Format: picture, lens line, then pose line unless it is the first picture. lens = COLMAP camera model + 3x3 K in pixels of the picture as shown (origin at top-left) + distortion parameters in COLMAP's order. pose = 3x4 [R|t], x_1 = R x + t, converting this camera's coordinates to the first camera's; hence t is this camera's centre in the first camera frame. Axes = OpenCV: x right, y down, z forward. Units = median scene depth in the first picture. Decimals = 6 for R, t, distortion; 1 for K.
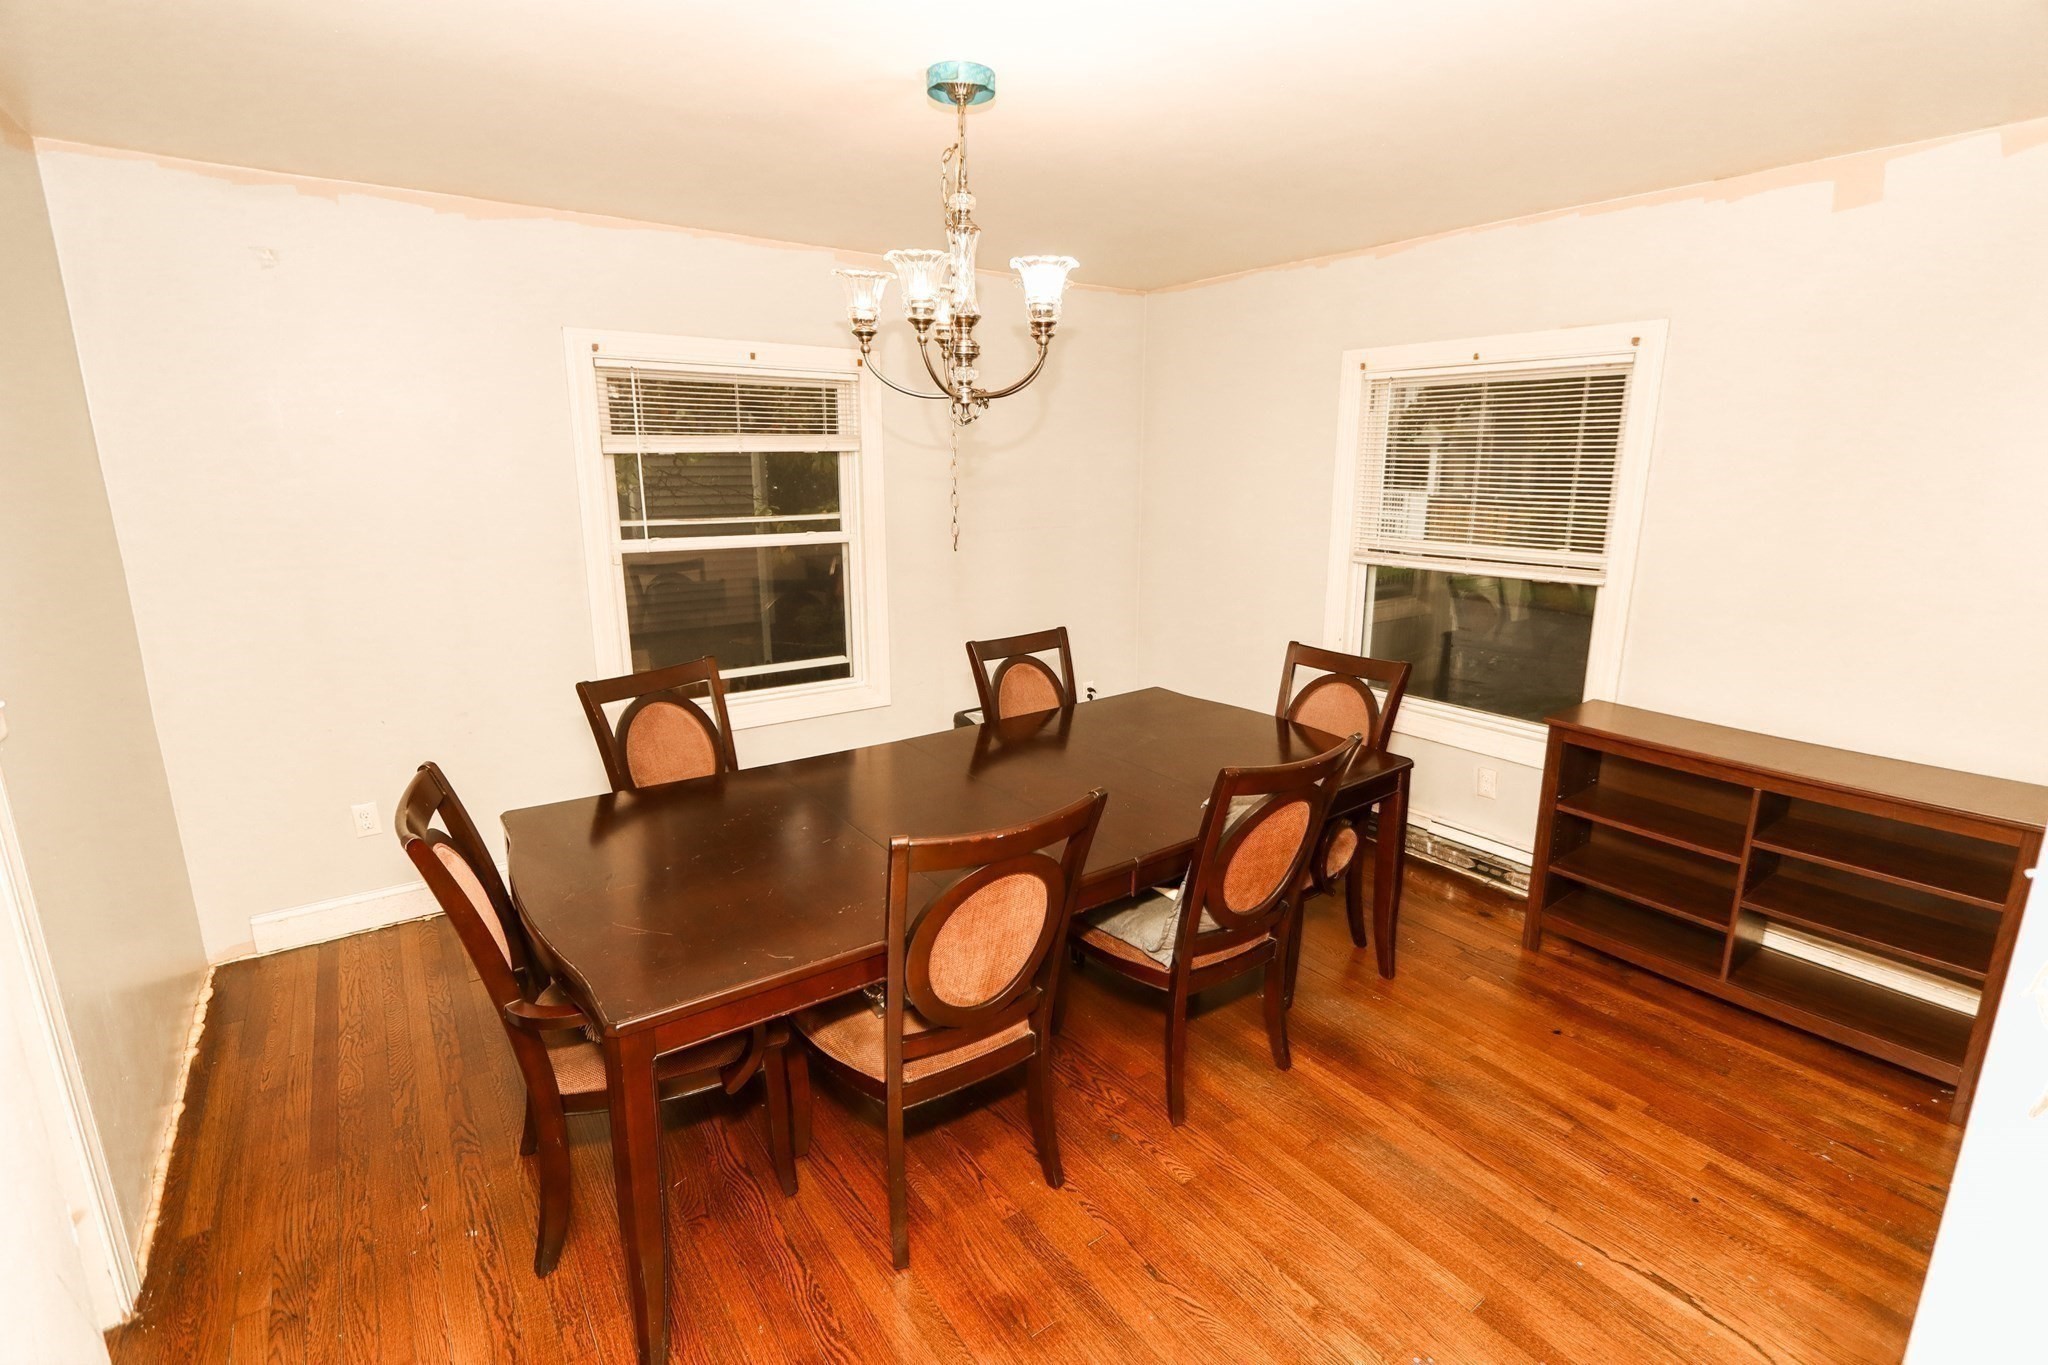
lens RADIAL K [[944.4, 0, 1048.2], [0, 944.4, 681.0], [0, 0, 1]] dist [-0.013663, 0.000050]
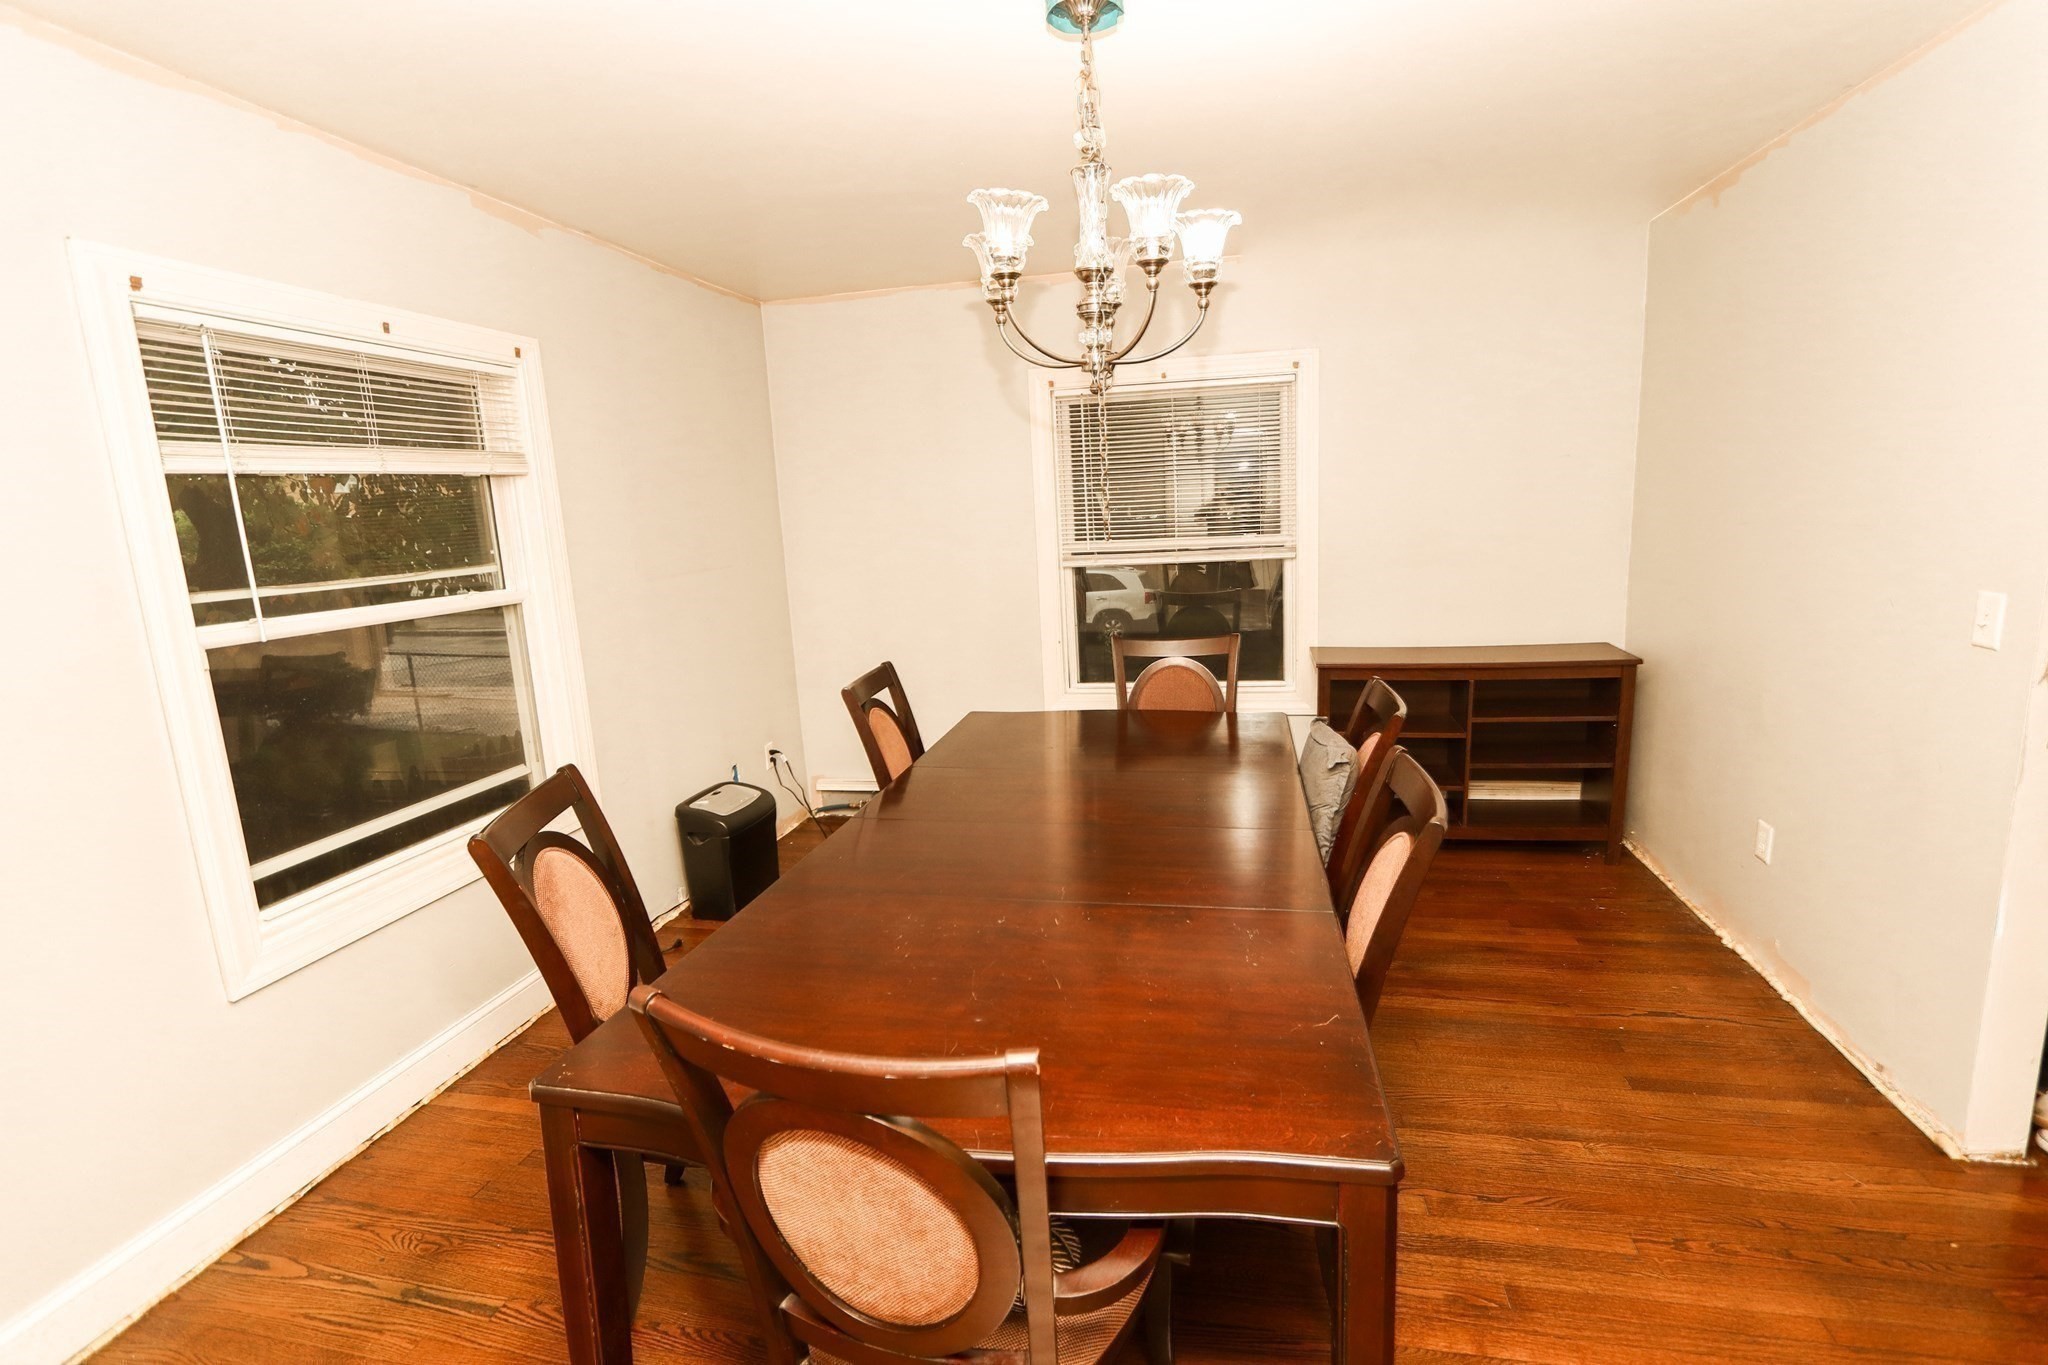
lens RADIAL K [[944.2, 0, 1029.1], [0, 944.2, 688.2], [0, 0, 1]] dist [-0.015879, -0.000031]
pose [[0.740341, -0.165435, 0.651557, -0.473479], [0.201831, 0.979230, 0.019300, -0.024635], [-0.641217, 0.117216, 0.758354, 0.267714]]
